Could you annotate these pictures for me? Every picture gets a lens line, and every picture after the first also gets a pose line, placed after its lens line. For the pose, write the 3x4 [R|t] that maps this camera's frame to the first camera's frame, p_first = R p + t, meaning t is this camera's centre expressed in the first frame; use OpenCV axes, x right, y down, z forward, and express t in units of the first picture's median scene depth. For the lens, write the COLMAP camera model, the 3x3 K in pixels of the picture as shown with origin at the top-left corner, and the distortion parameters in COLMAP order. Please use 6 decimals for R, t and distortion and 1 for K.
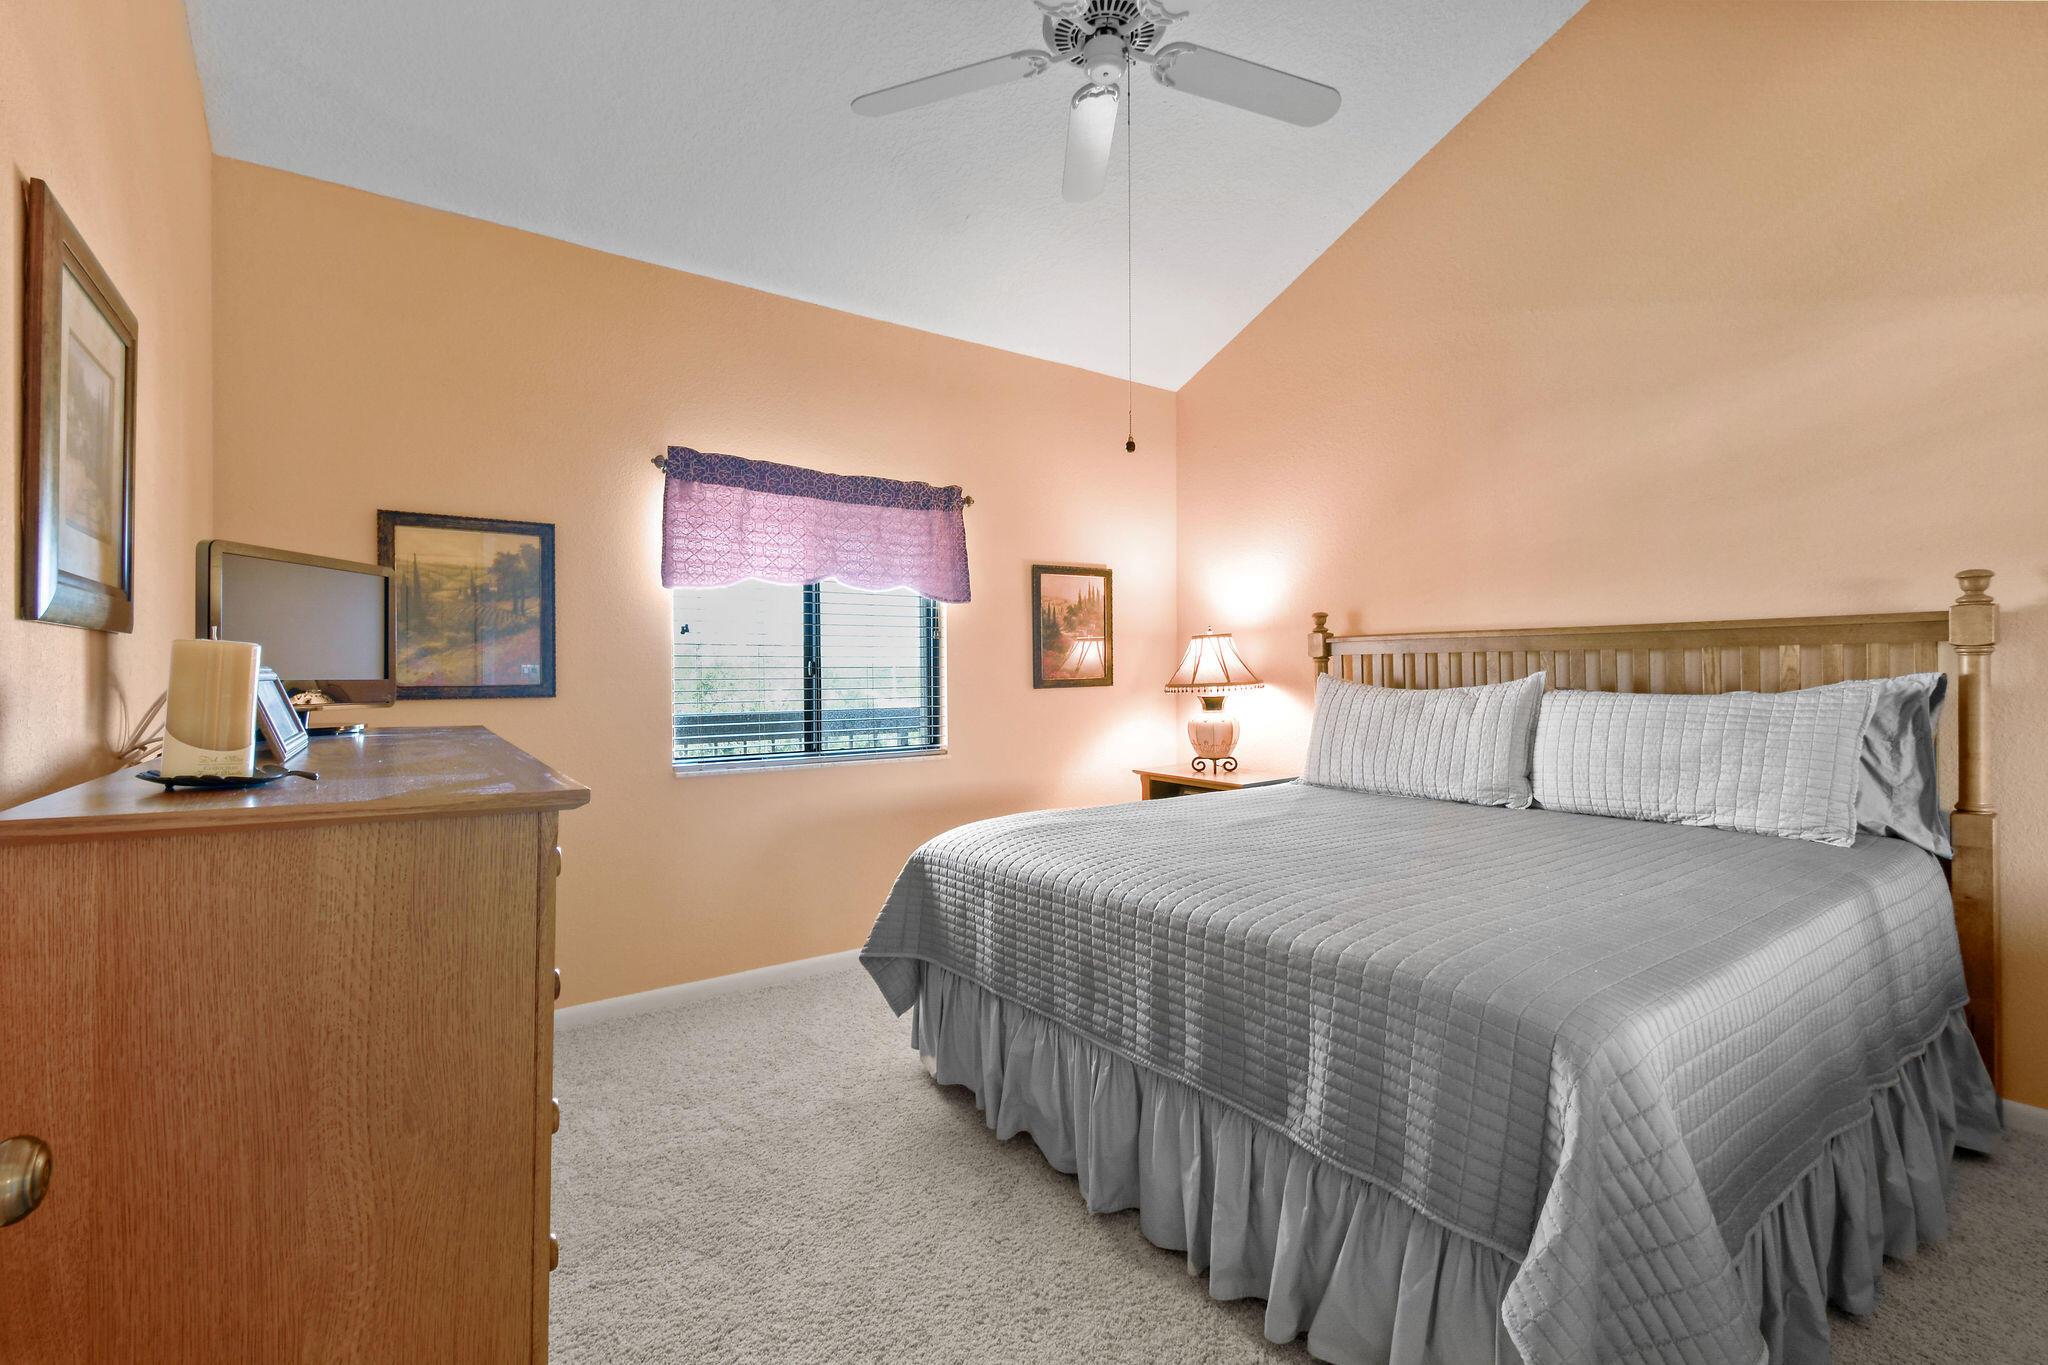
lens RADIAL K [[891.1, 0, 1028.6], [0, 891.1, 671.0], [0, 0, 1]] dist [0.022059, 0.000202]
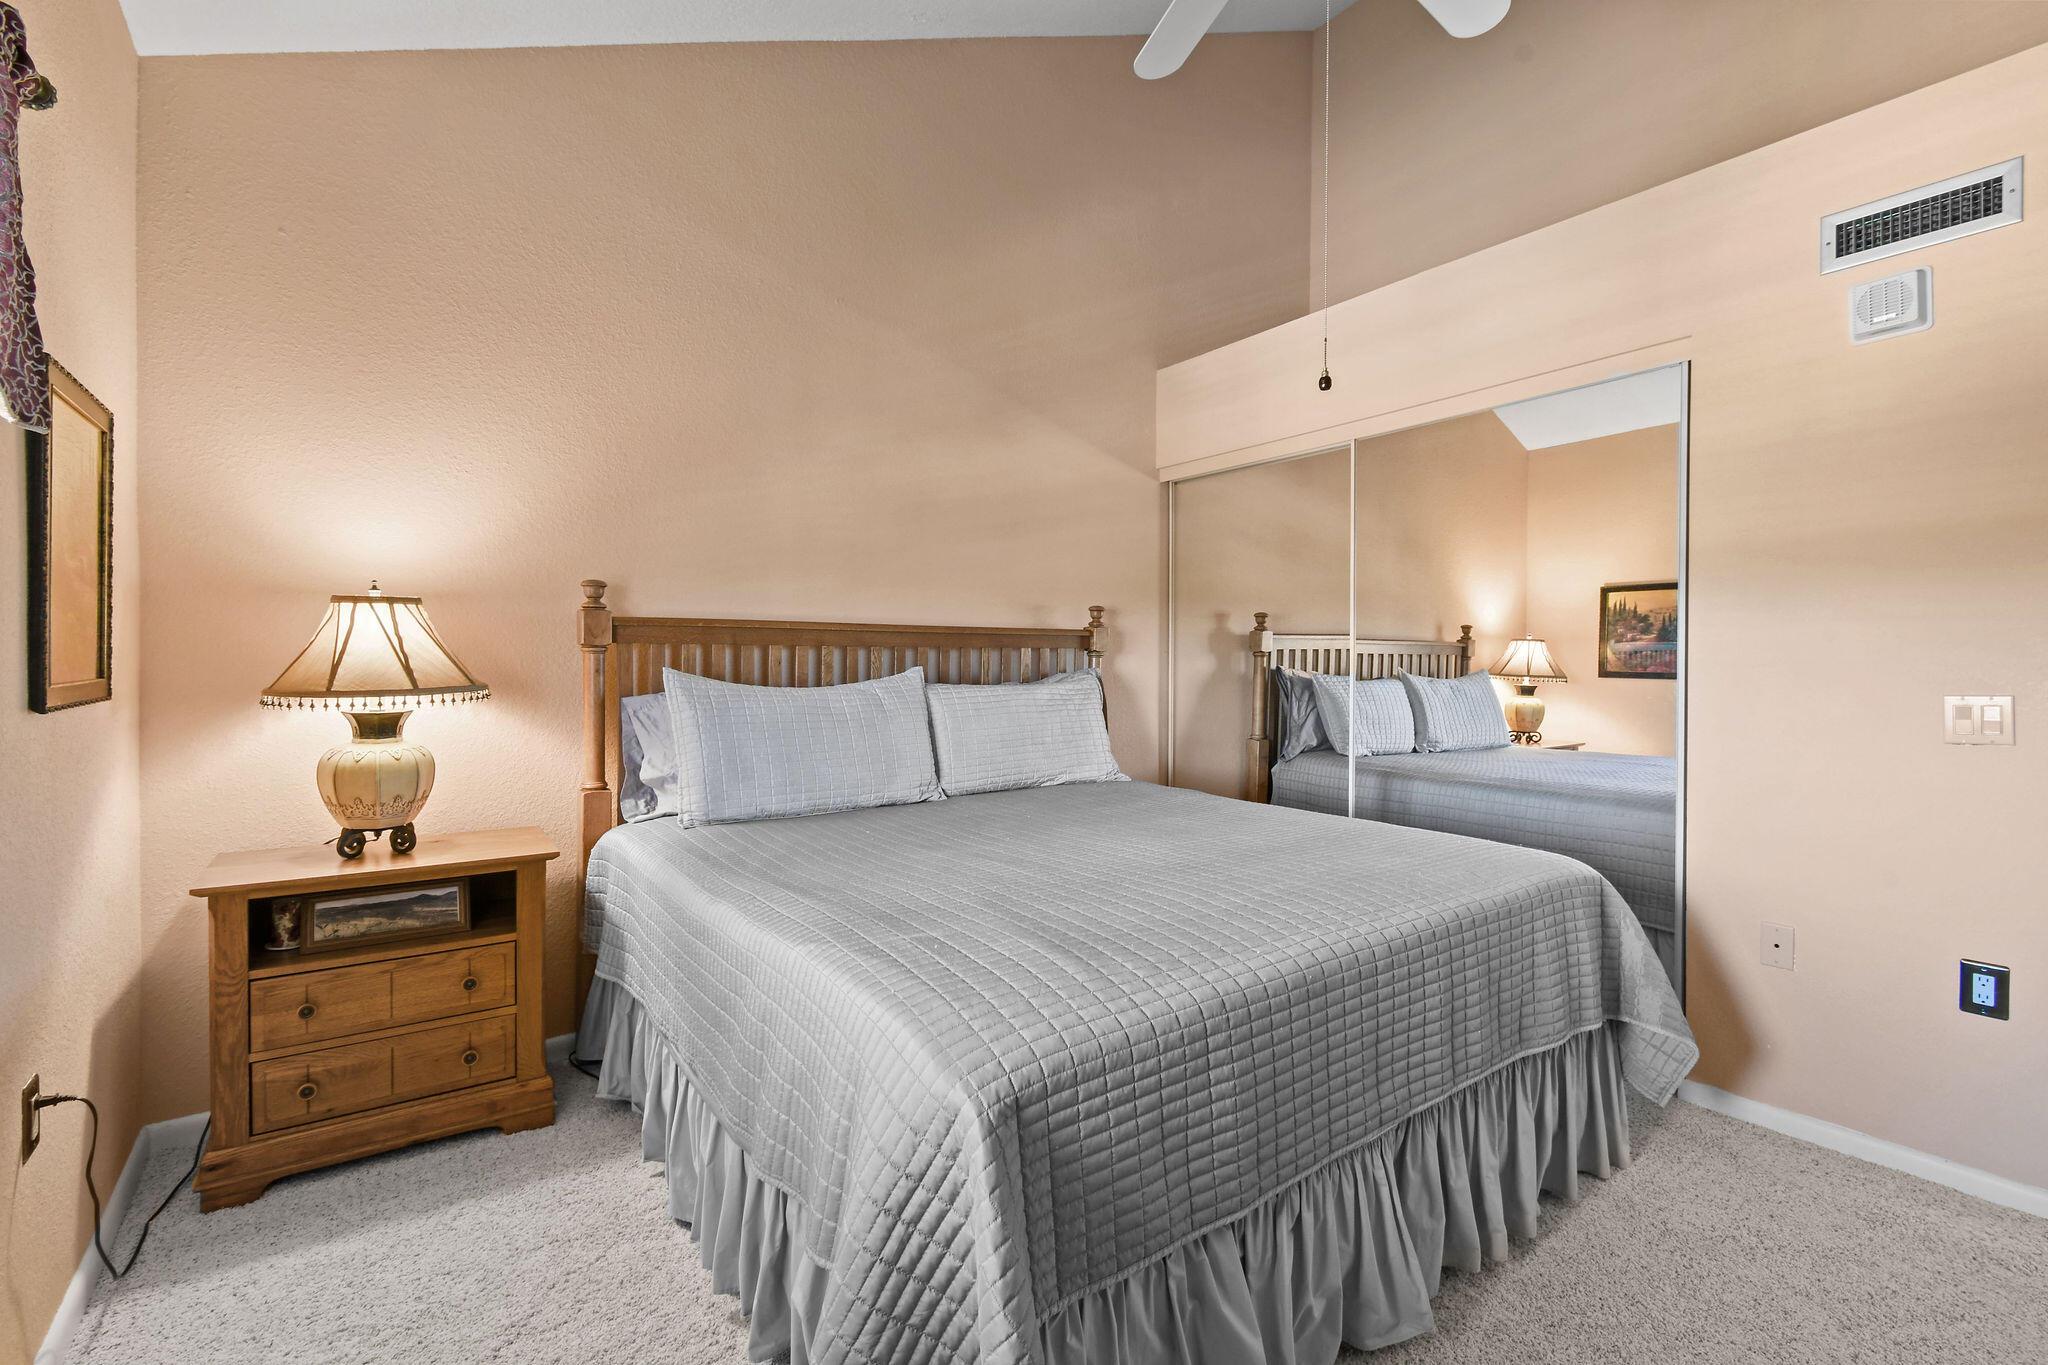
lens RADIAL K [[909.9, 0, 1024.0], [0, 909.9, 682.5], [0, 0, 1]] dist [0.002198, 0.000492]
pose [[-0.000563, -0.015567, 0.999879, -0.487914], [0.000208, 0.999879, 0.015567, 0.002316], [-1.000000, 0.000217, -0.000560, 0.883584]]
